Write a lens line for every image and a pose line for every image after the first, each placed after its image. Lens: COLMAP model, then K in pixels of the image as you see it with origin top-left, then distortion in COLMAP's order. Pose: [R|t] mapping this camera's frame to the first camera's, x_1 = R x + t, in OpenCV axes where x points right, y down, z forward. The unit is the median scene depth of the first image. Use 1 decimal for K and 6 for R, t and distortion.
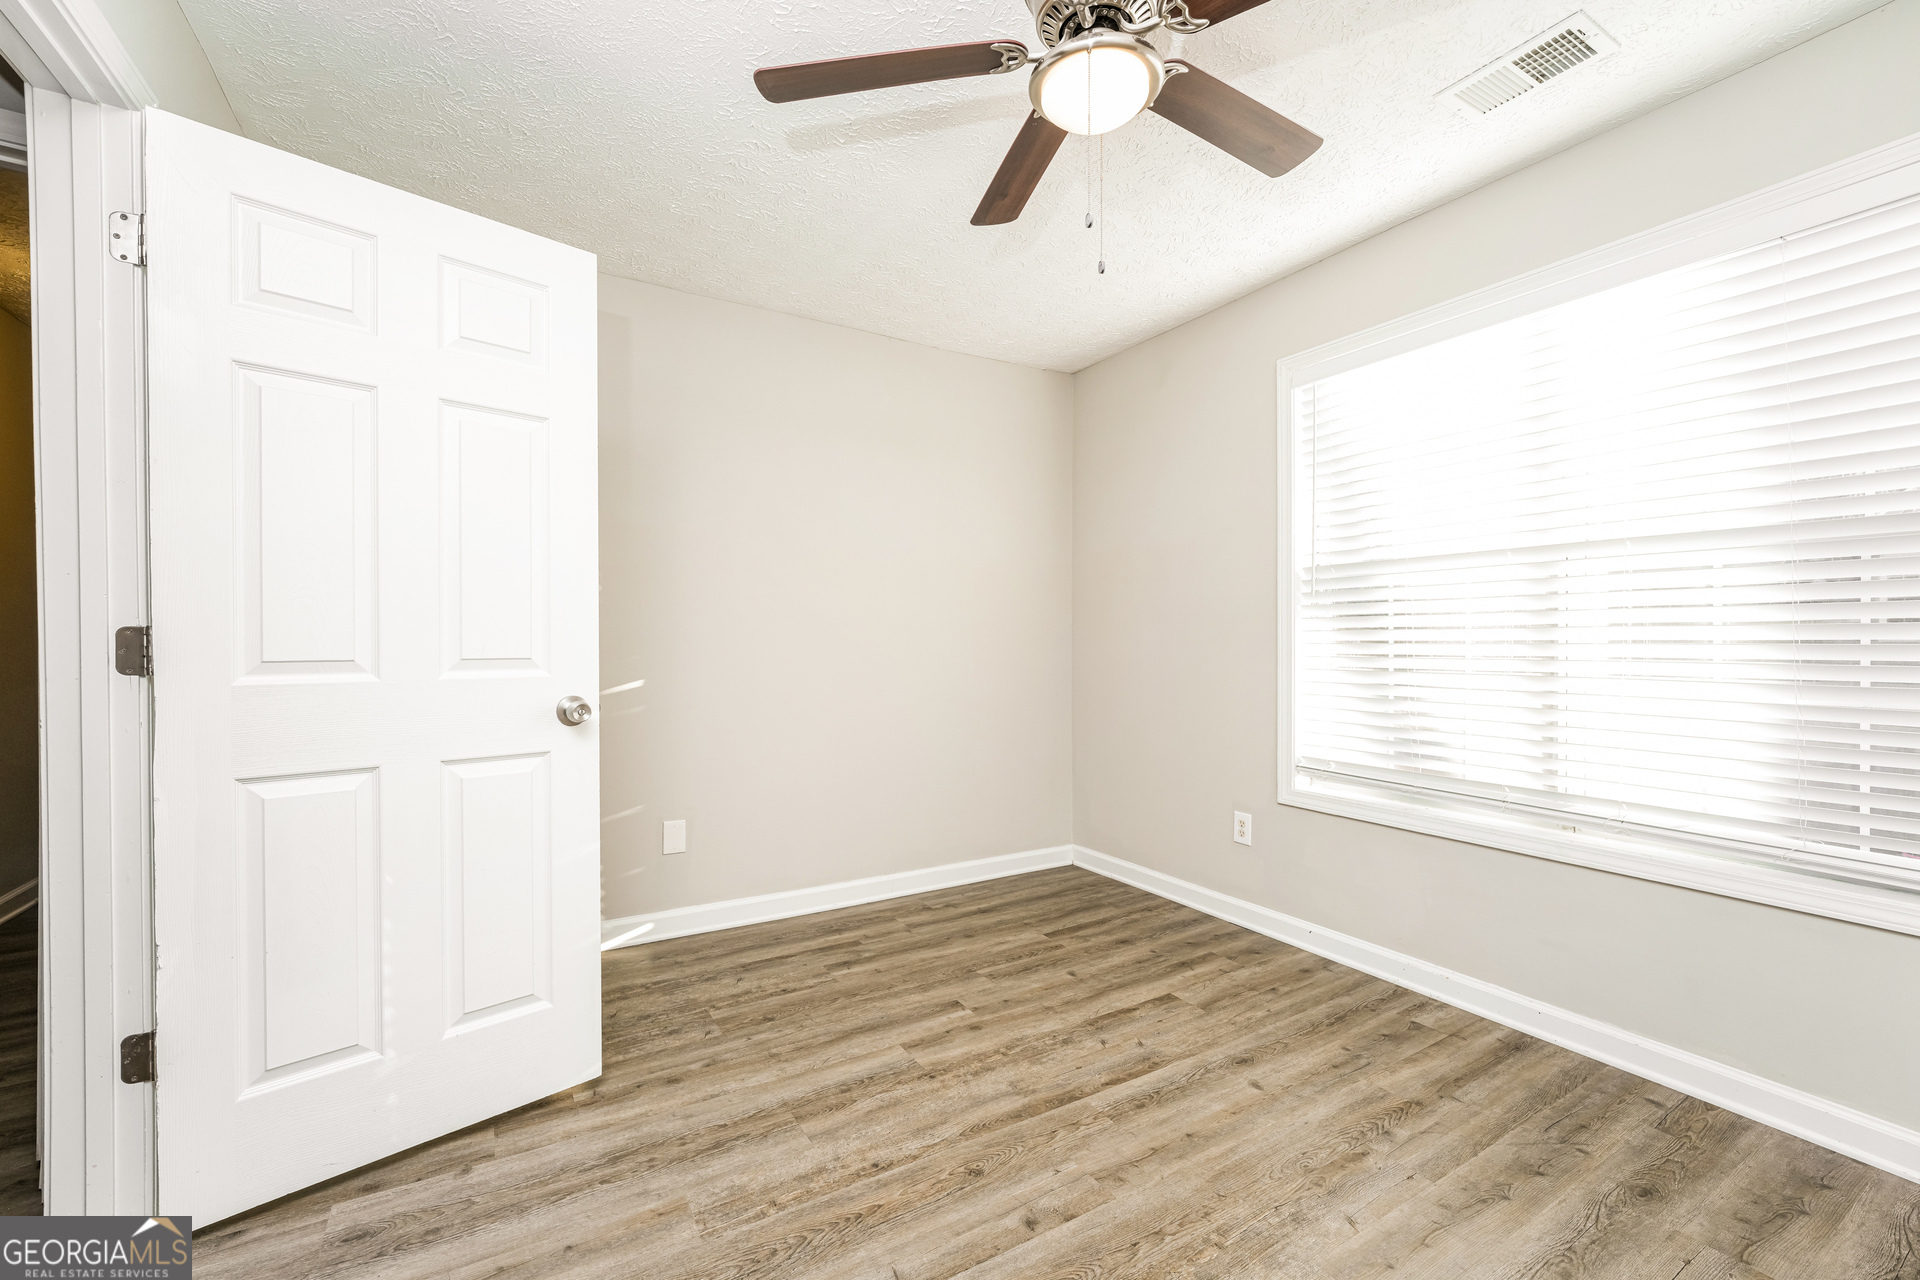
lens RADIAL K [[776.0, 0, 946.9], [0, 776.0, 642.4], [0, 0, 1]] dist [-0.010071, 0.001138]
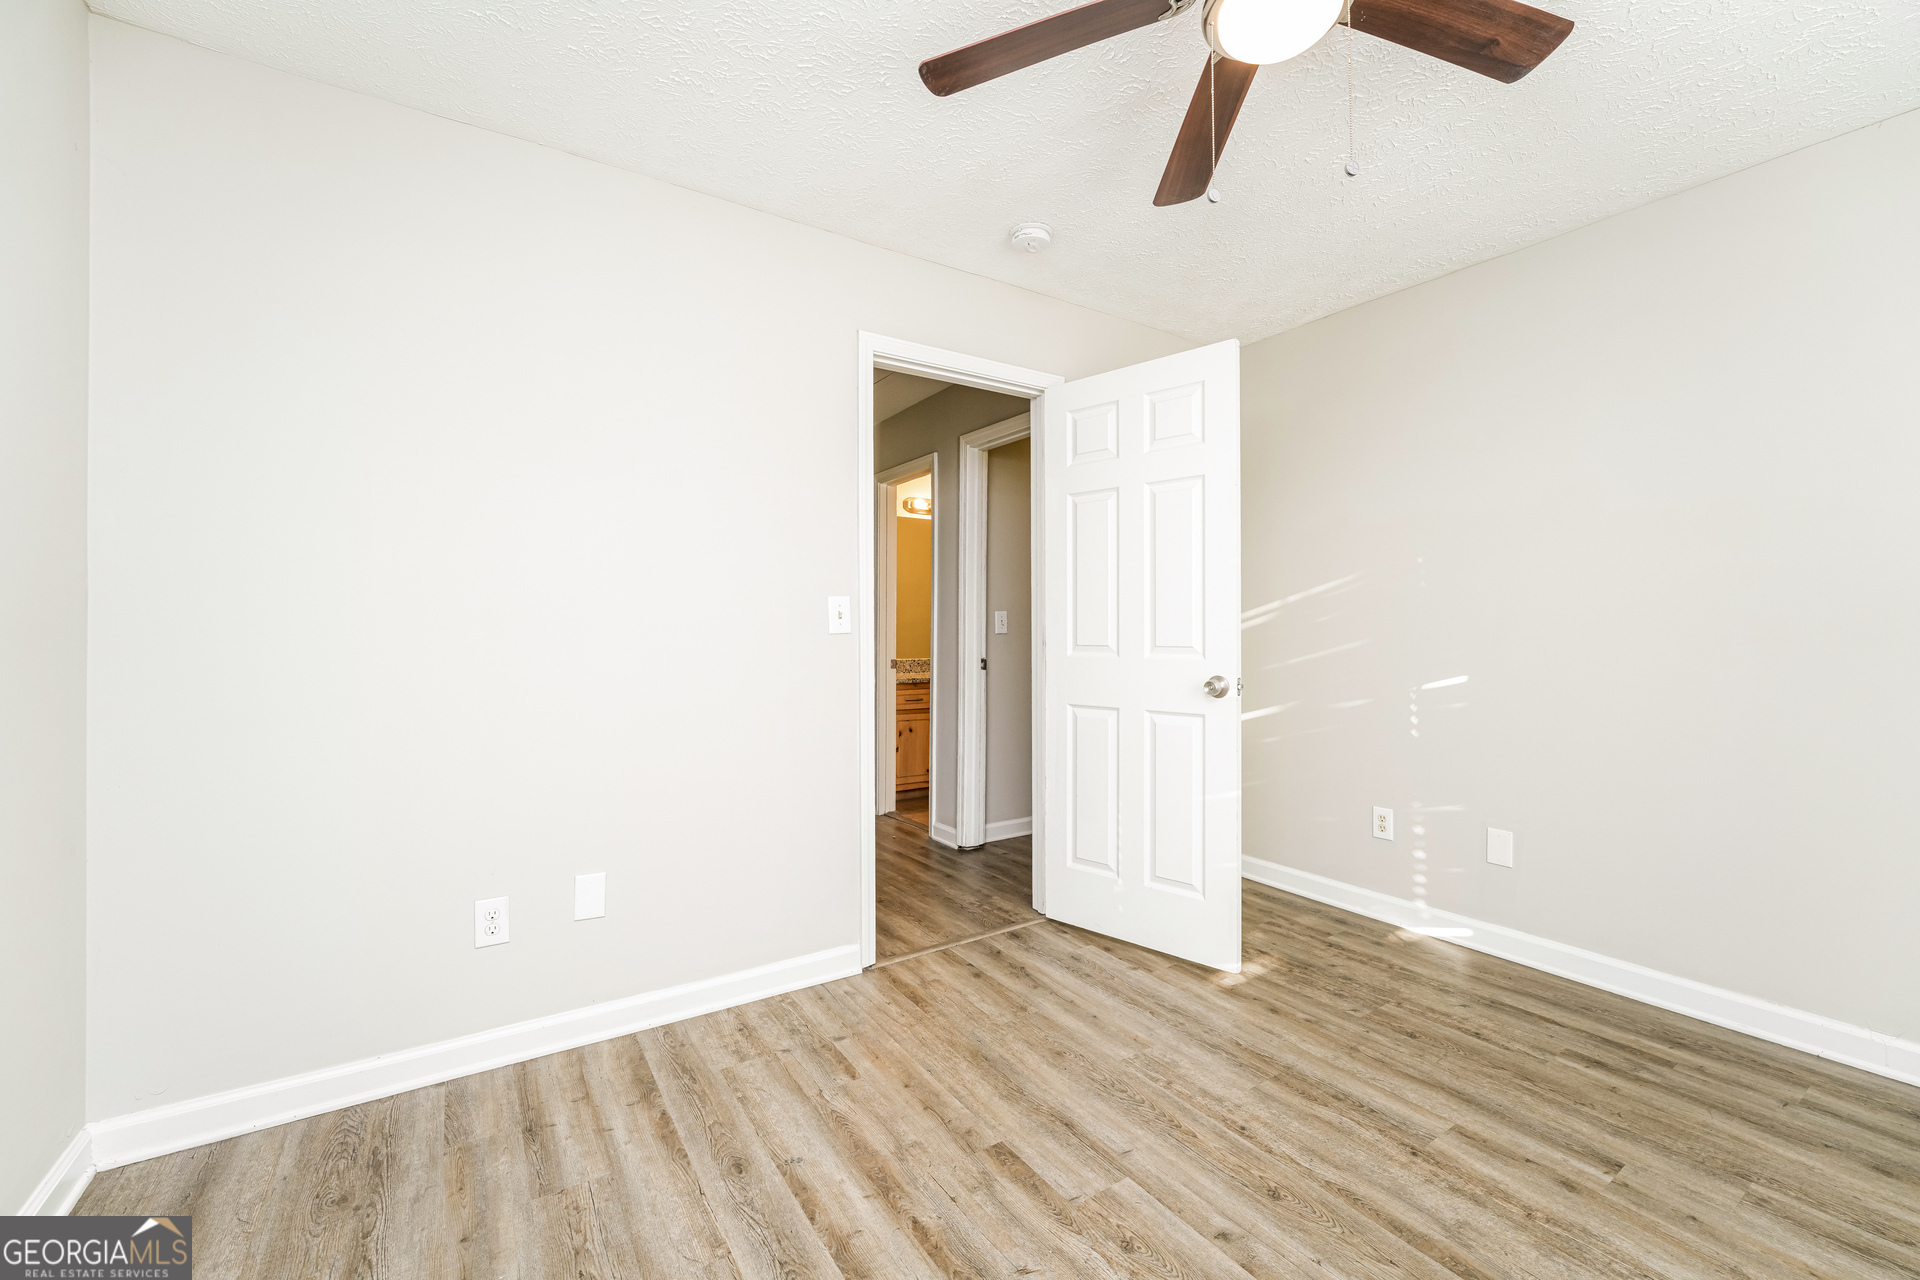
lens RADIAL K [[776.0, 0, 957.9], [0, 776.0, 630.0], [0, 0, 1]] dist [-0.010071, 0.001138]
pose [[0.053641, -0.003827, -0.998553, 0.738661], [-0.002828, 0.999988, -0.003984, -0.002716], [0.998556, 0.003038, 0.053629, 0.426787]]
